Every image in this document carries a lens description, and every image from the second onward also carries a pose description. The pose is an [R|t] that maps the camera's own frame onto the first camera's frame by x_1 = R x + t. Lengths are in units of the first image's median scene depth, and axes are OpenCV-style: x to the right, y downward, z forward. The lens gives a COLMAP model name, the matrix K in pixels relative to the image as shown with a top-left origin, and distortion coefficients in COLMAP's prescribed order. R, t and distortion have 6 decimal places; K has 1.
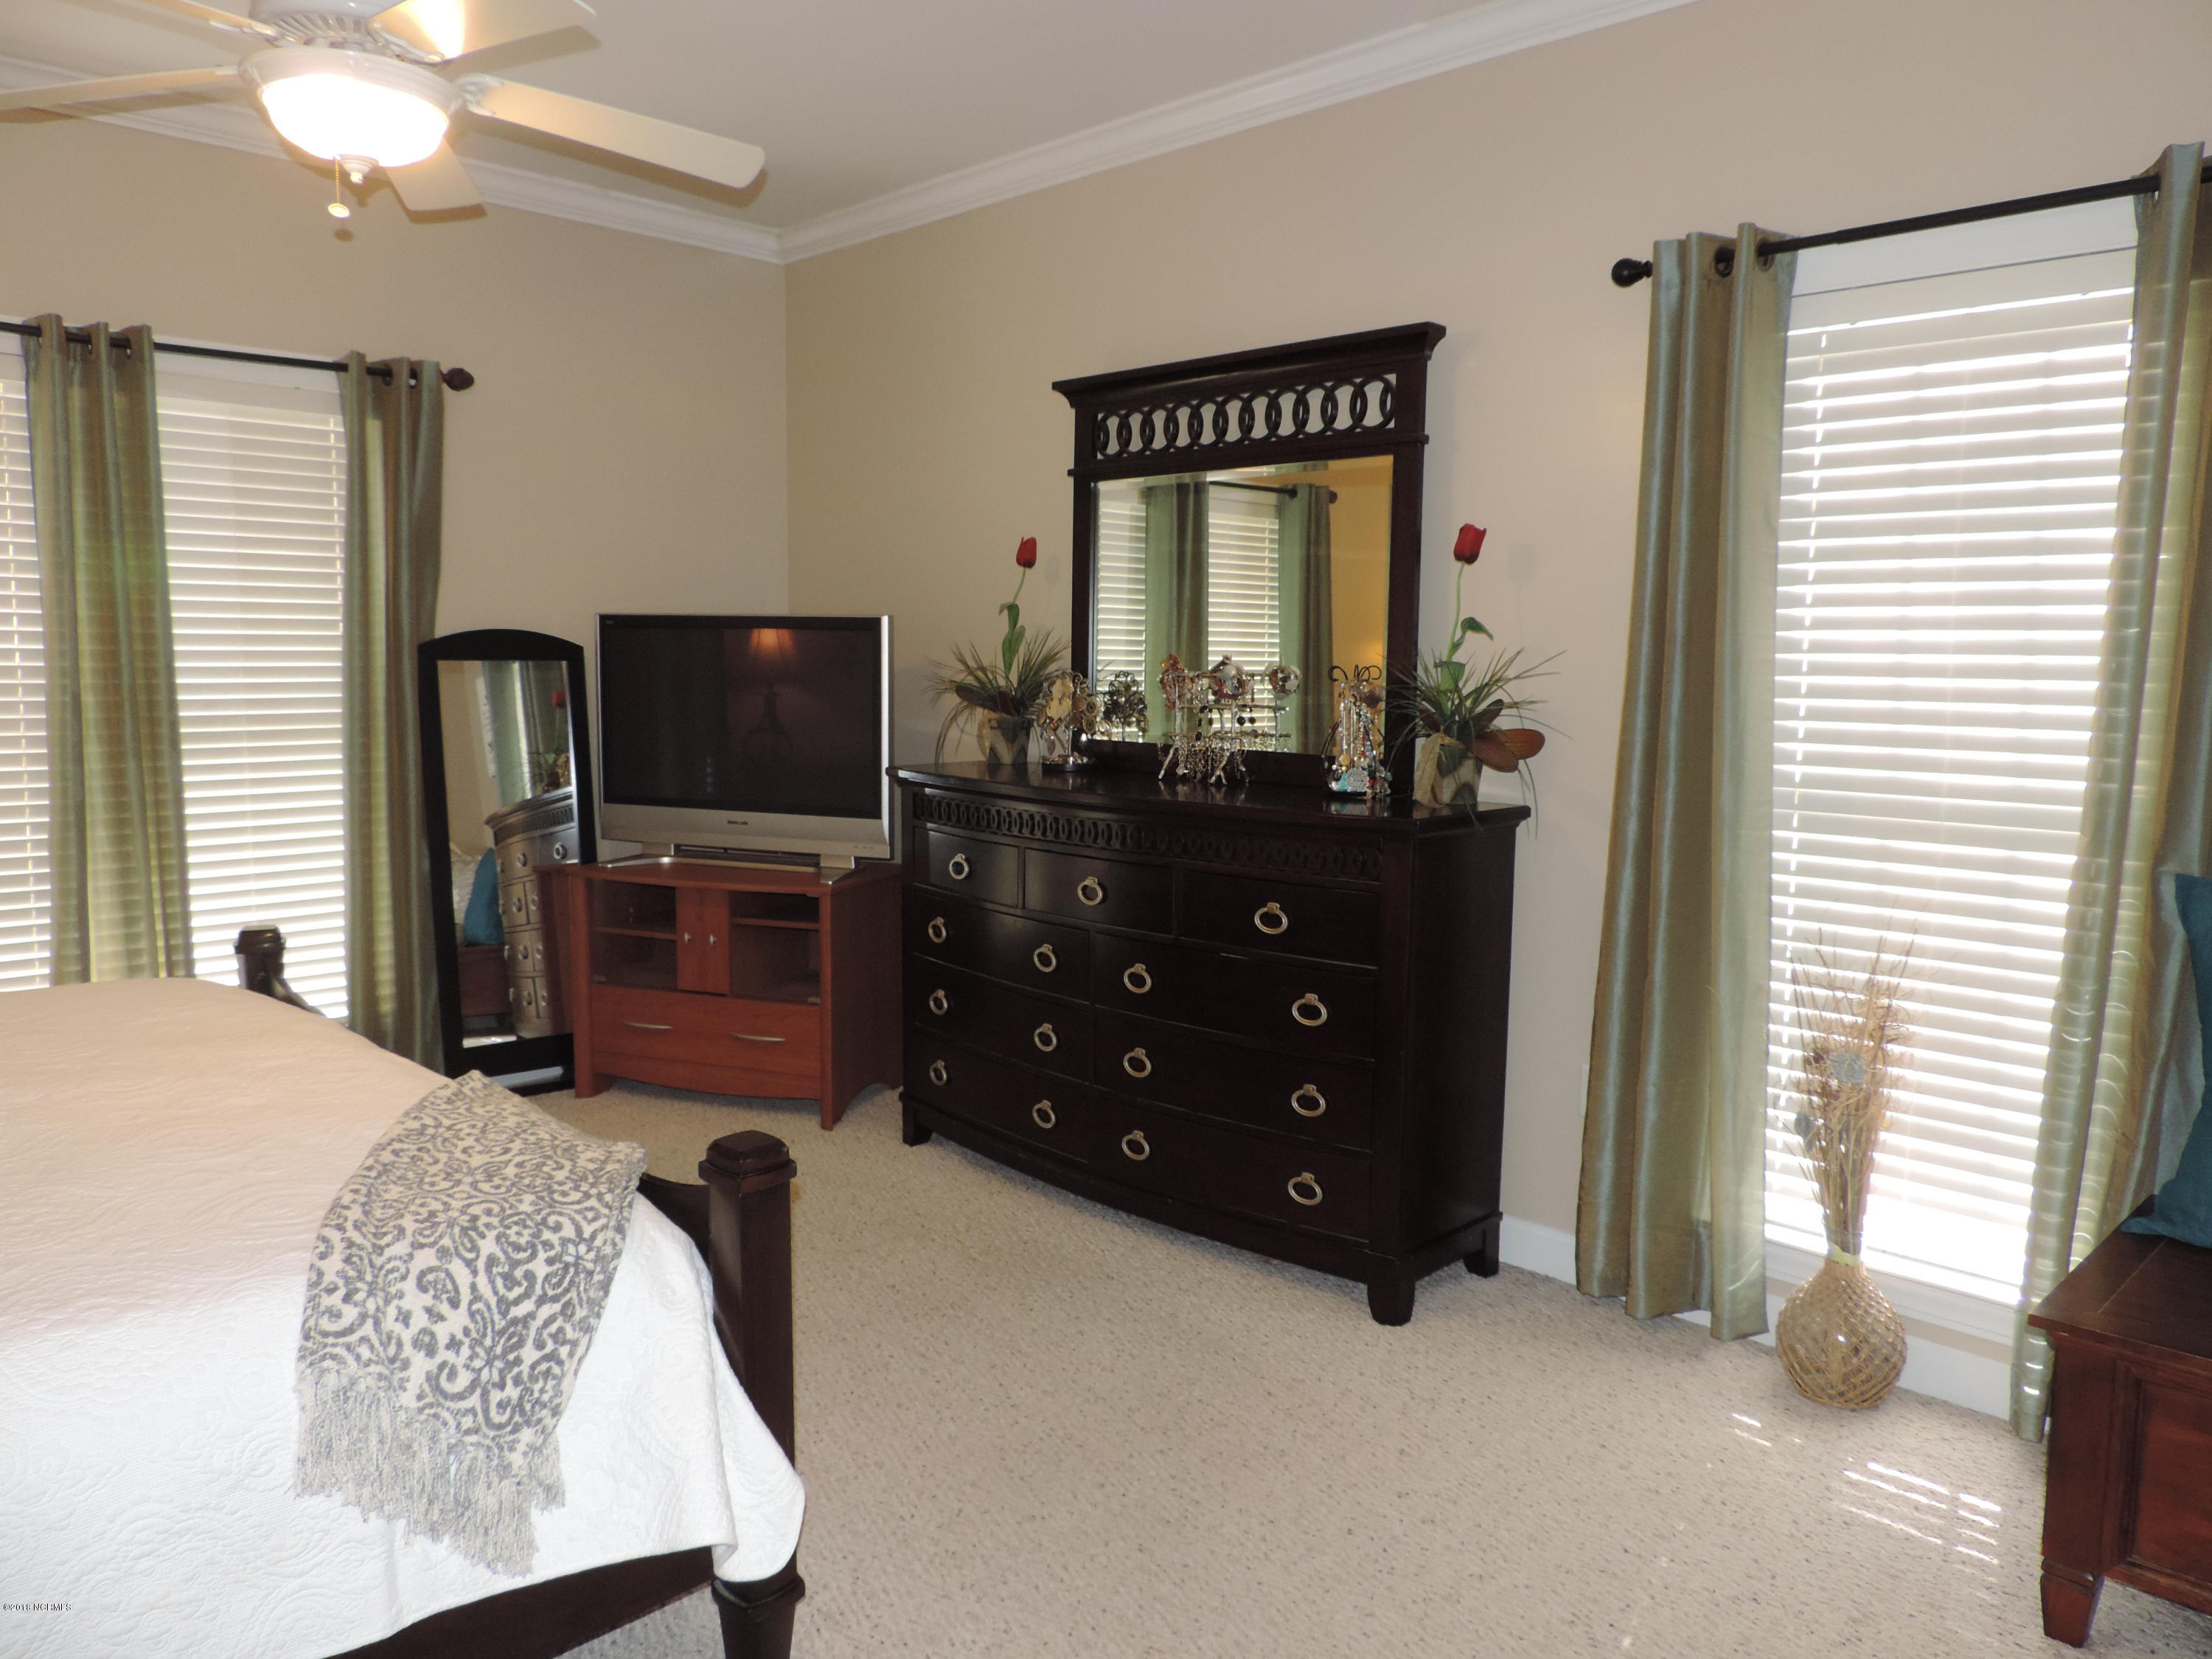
lens RADIAL K [[1581.1, 0, 1109.0], [0, 1581.1, 824.7], [0, 0, 1]] dist [-0.002967, -0.013259]
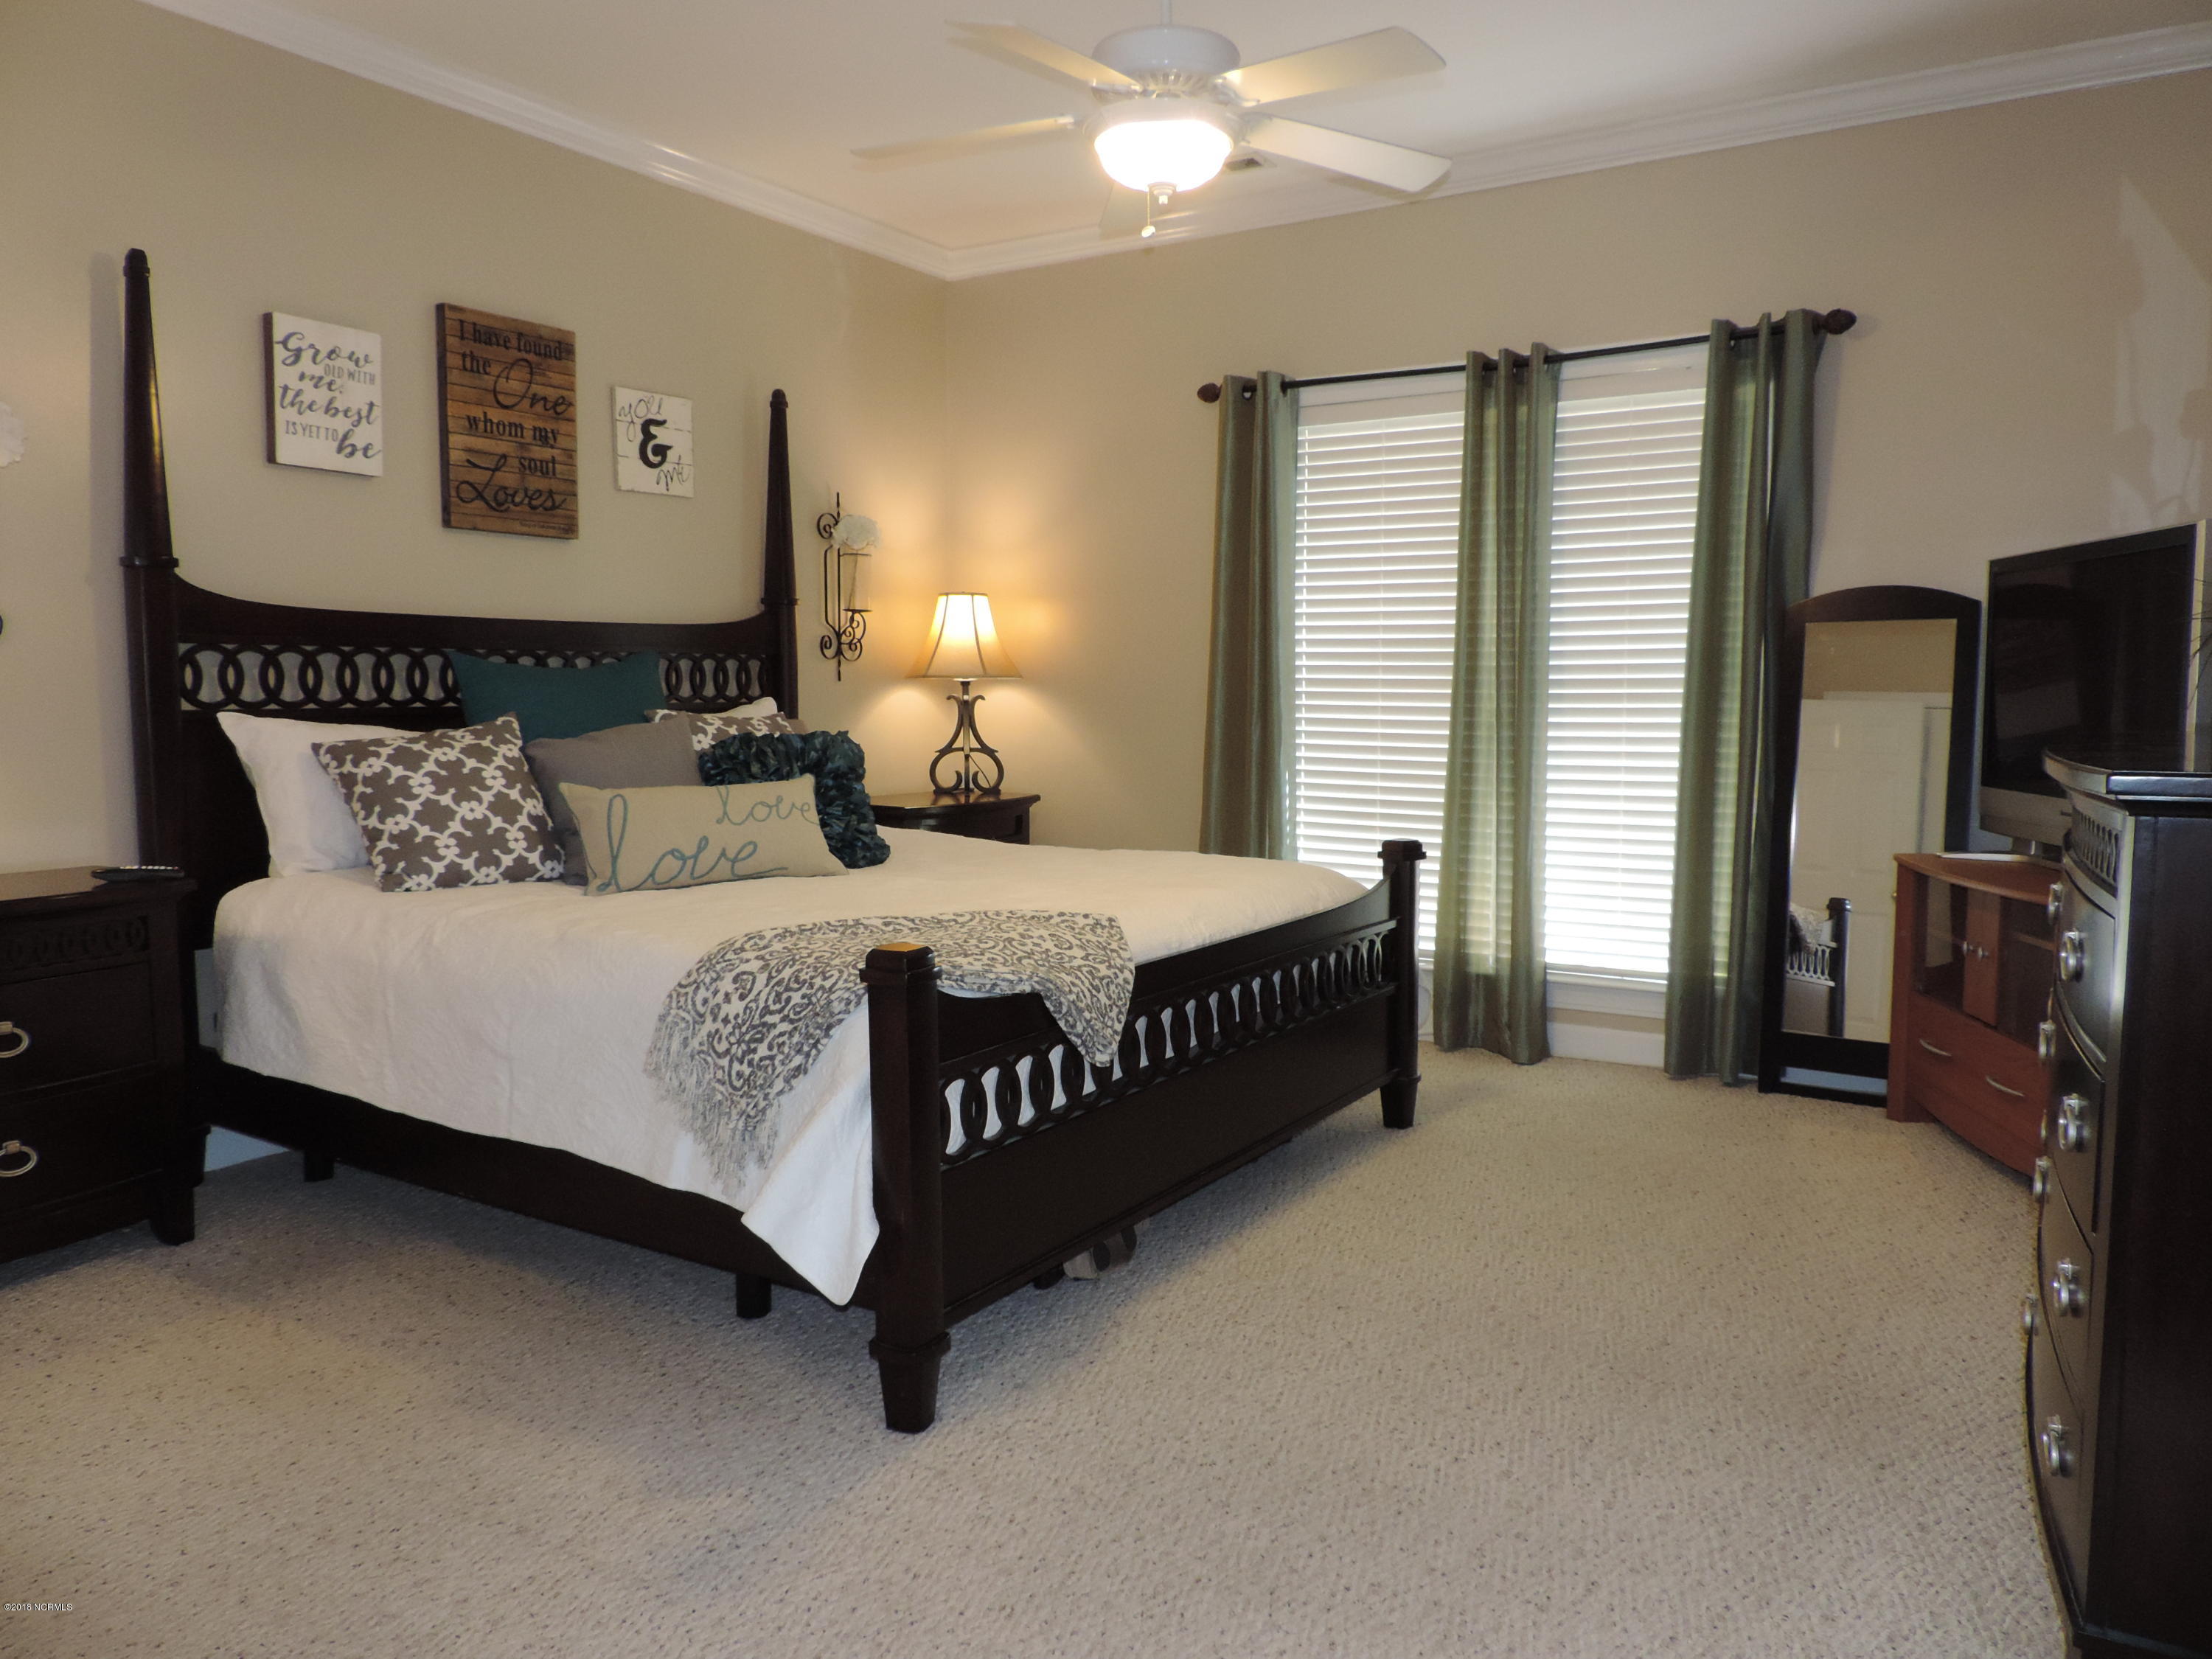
lens RADIAL K [[1581.1, 0, 1112.5], [0, 1581.1, 823.9], [0, 0, 1]] dist [-0.002967, -0.013259]
pose [[0.212425, 0.065367, -0.974989, 0.667319], [-0.103660, 0.993638, 0.044032, 0.028088], [0.971664, 0.091713, 0.217849, 0.624116]]
